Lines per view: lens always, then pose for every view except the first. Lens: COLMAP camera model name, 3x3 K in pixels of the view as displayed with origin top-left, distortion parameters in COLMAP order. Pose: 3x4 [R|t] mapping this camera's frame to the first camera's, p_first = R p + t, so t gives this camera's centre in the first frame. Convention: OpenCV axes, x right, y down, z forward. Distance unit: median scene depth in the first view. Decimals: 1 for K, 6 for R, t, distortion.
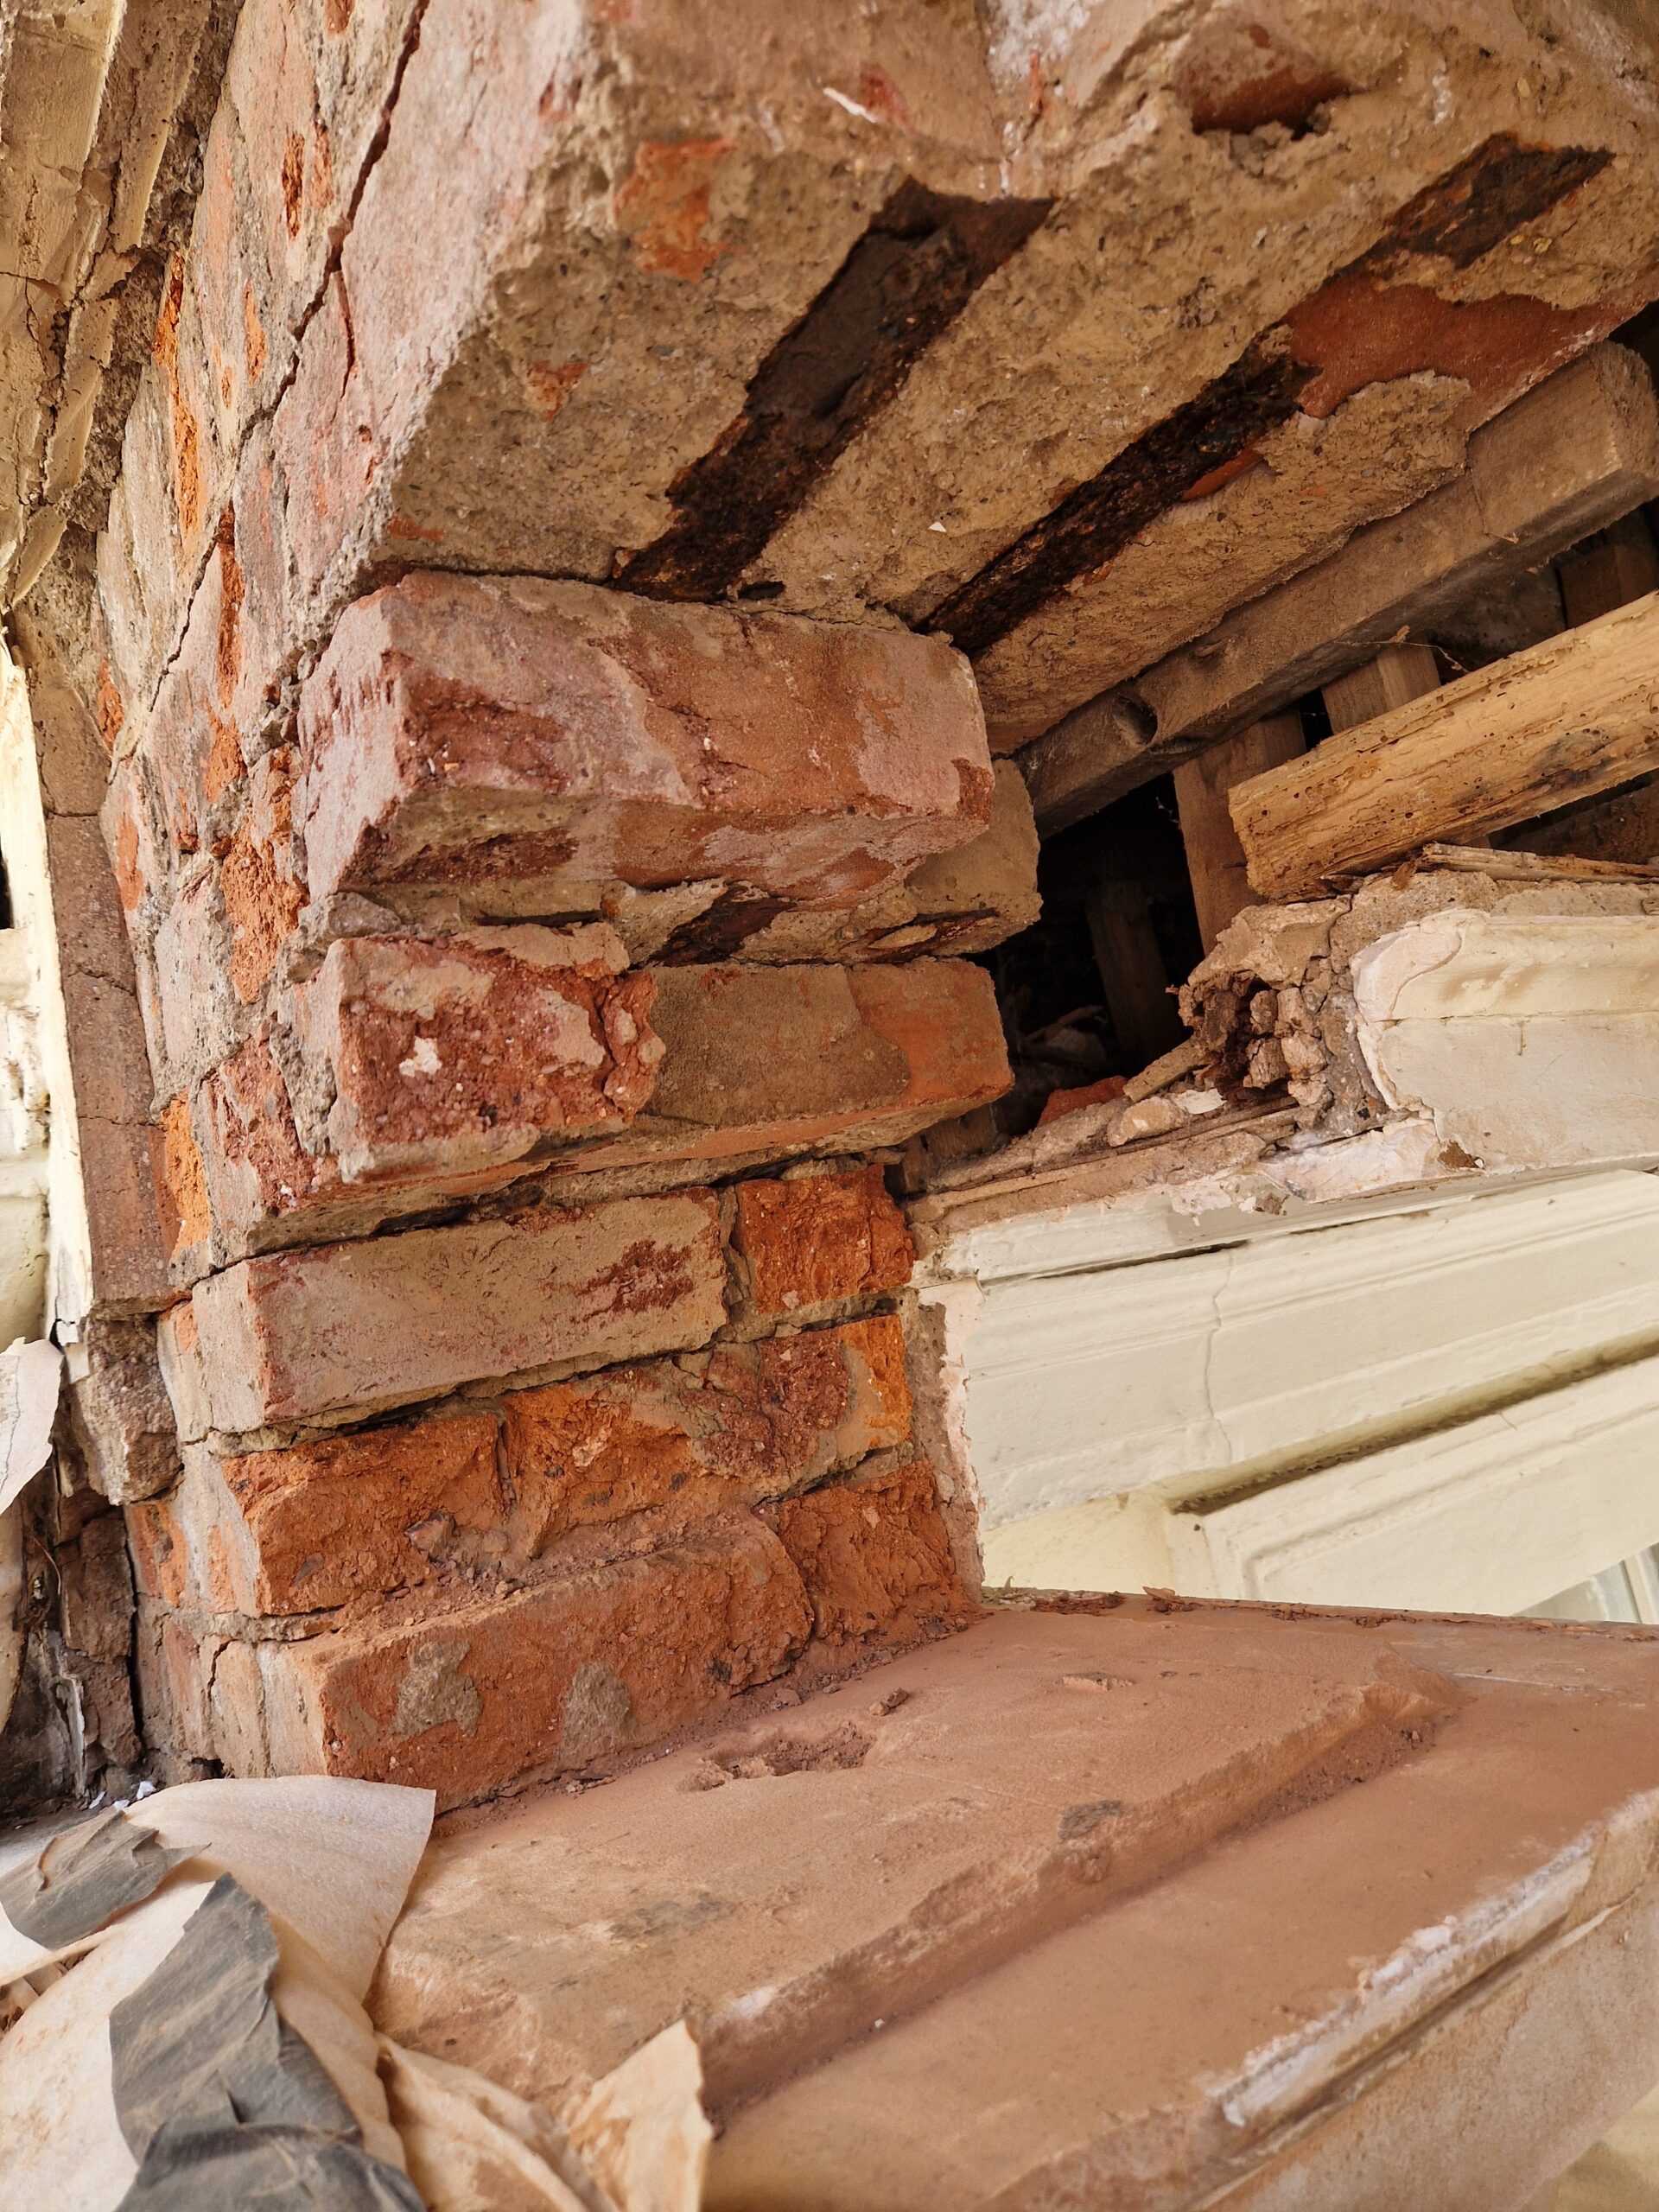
lens RADIAL K [[1490.6, 0, 846.2], [0, 1490.6, 1100.6], [0, 0, 1]] dist [0.068835, -0.066288]
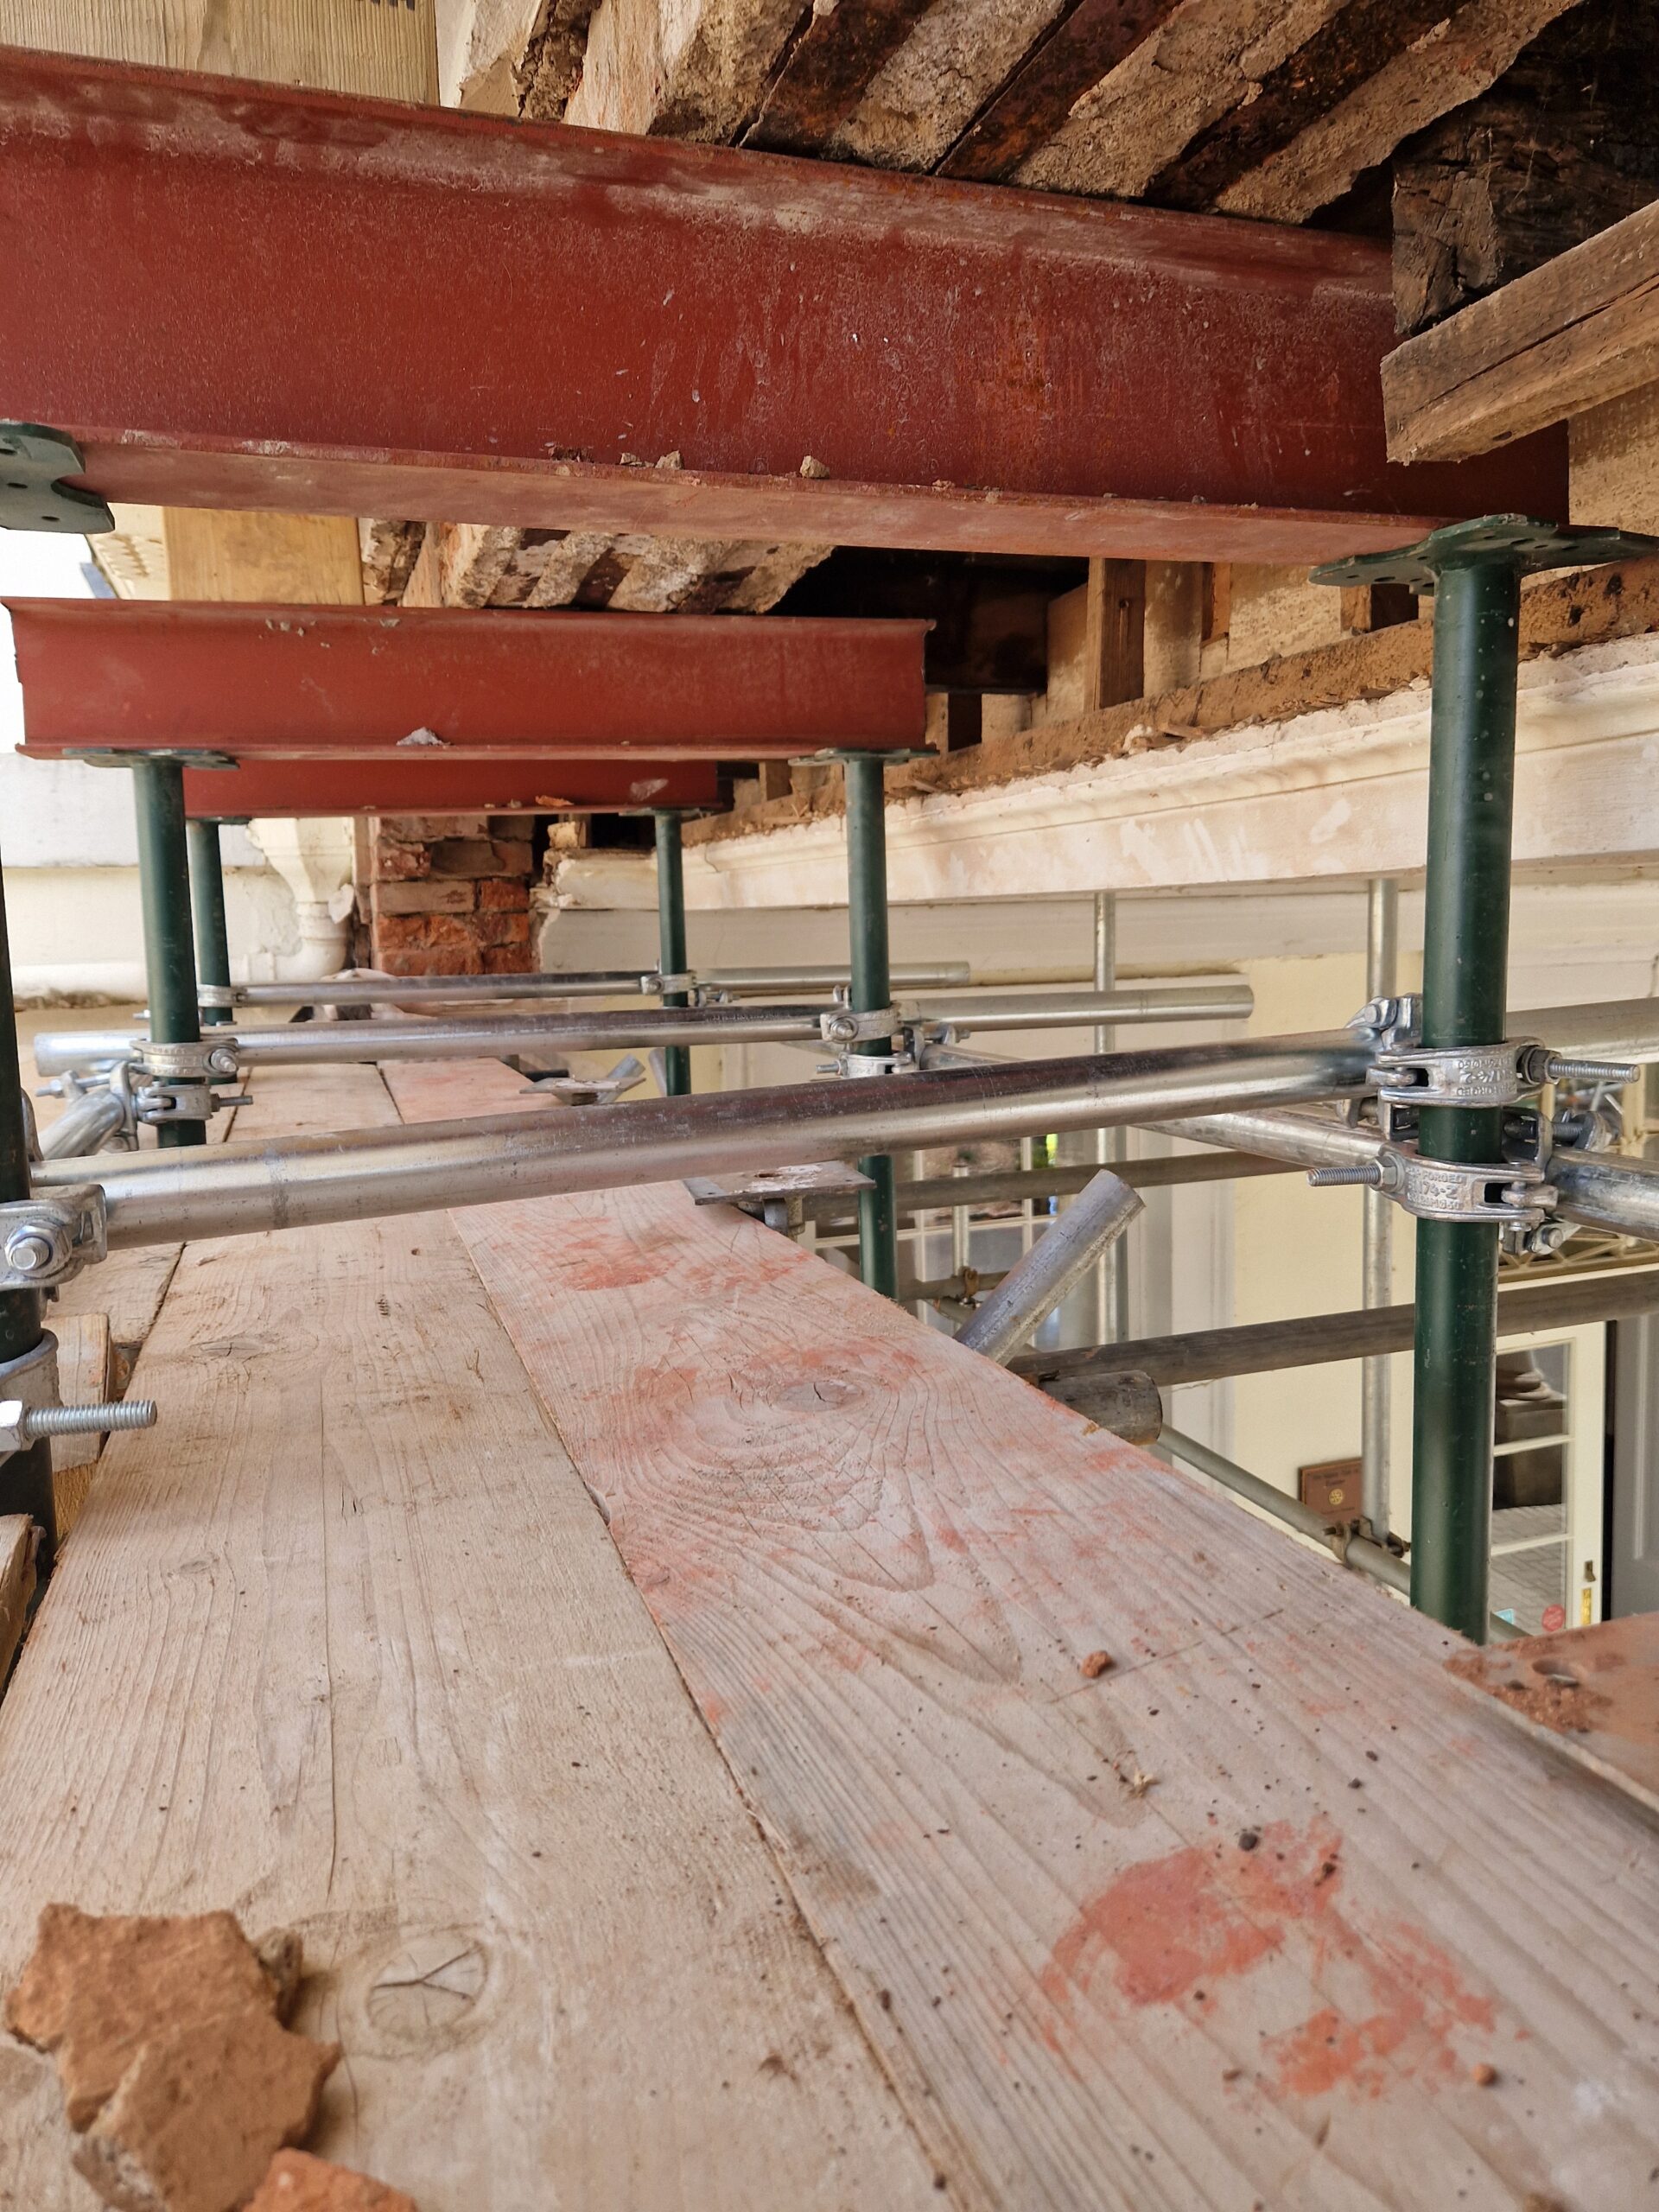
lens RADIAL K [[1490.6, 0, 836.7], [0, 1490.6, 1094.4], [0, 0, 1]] dist [0.068835, -0.066288]
pose [[0.956407, 0.197070, -0.215522, 2.551192], [-0.126446, 0.944670, 0.302671, -1.039445], [0.263245, -0.262225, 0.928407, -3.864349]]
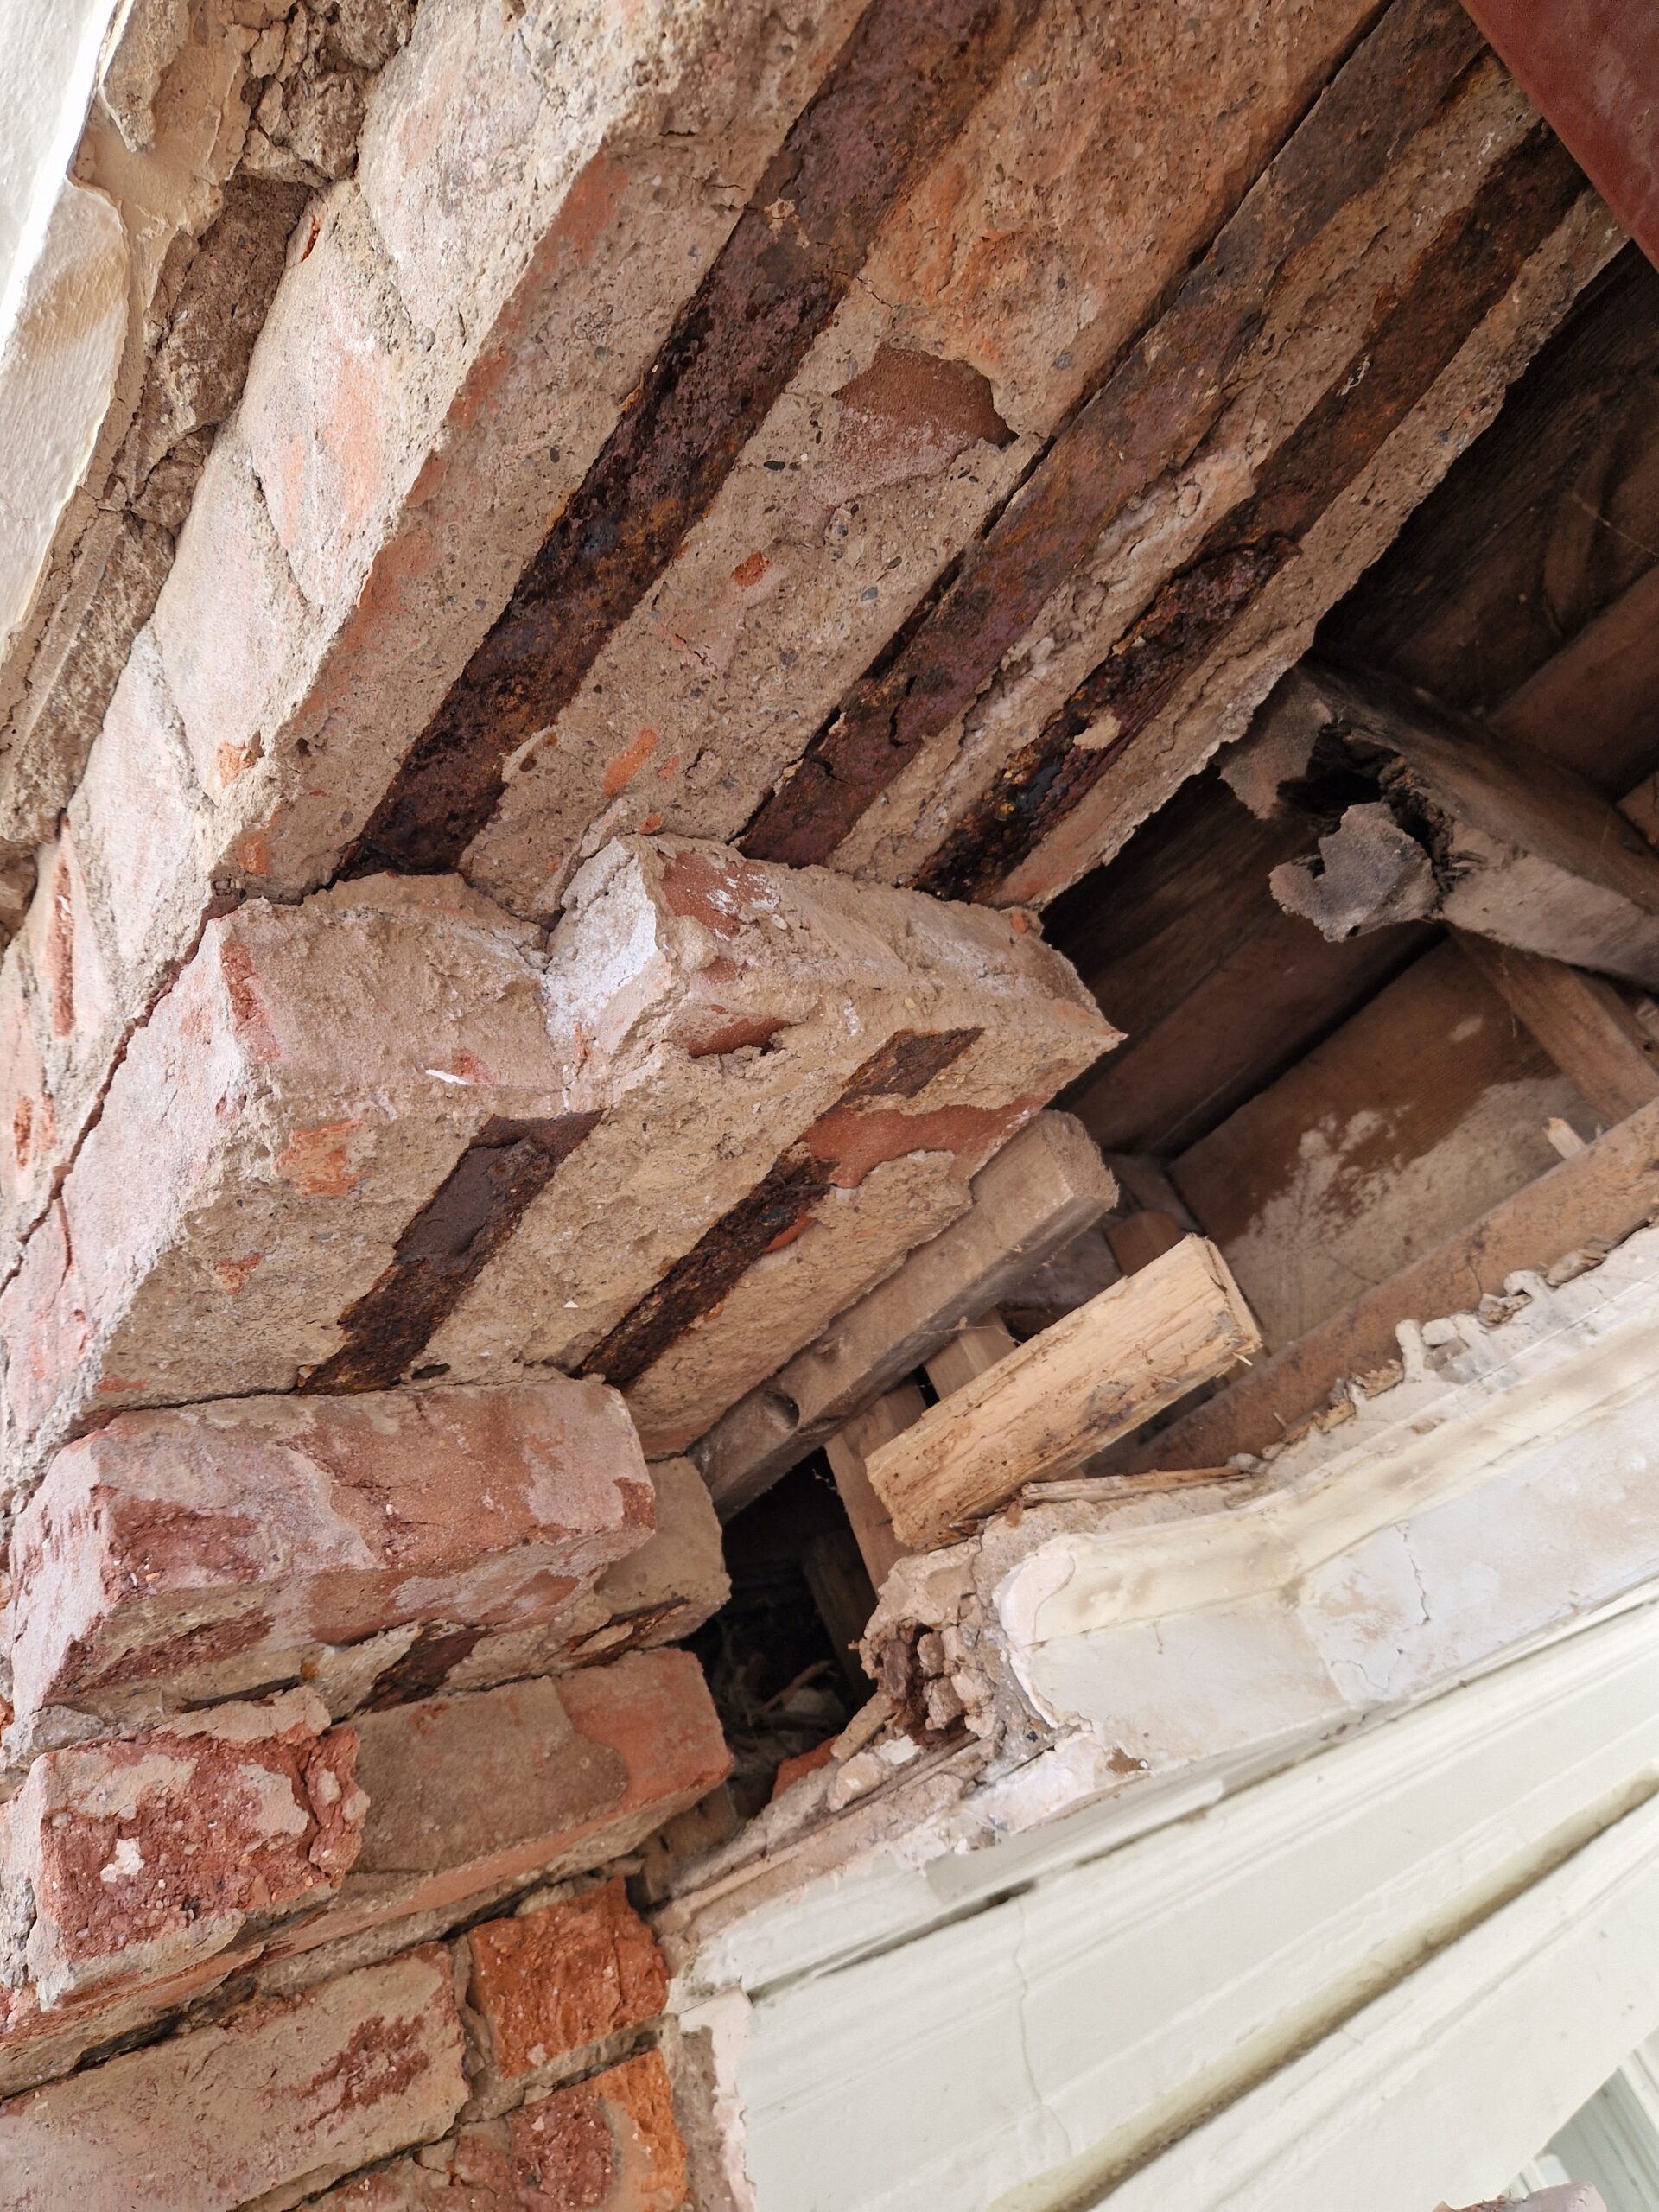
lens RADIAL K [[1490.6, 0, 837.4], [0, 1490.6, 1115.3], [0, 0, 1]] dist [0.068835, -0.066288]
pose [[0.977457, -0.115873, 0.176496, 0.058917], [0.177117, 0.905025, -0.386729, -0.001573], [-0.114922, 0.409271, 0.905146, -0.171720]]
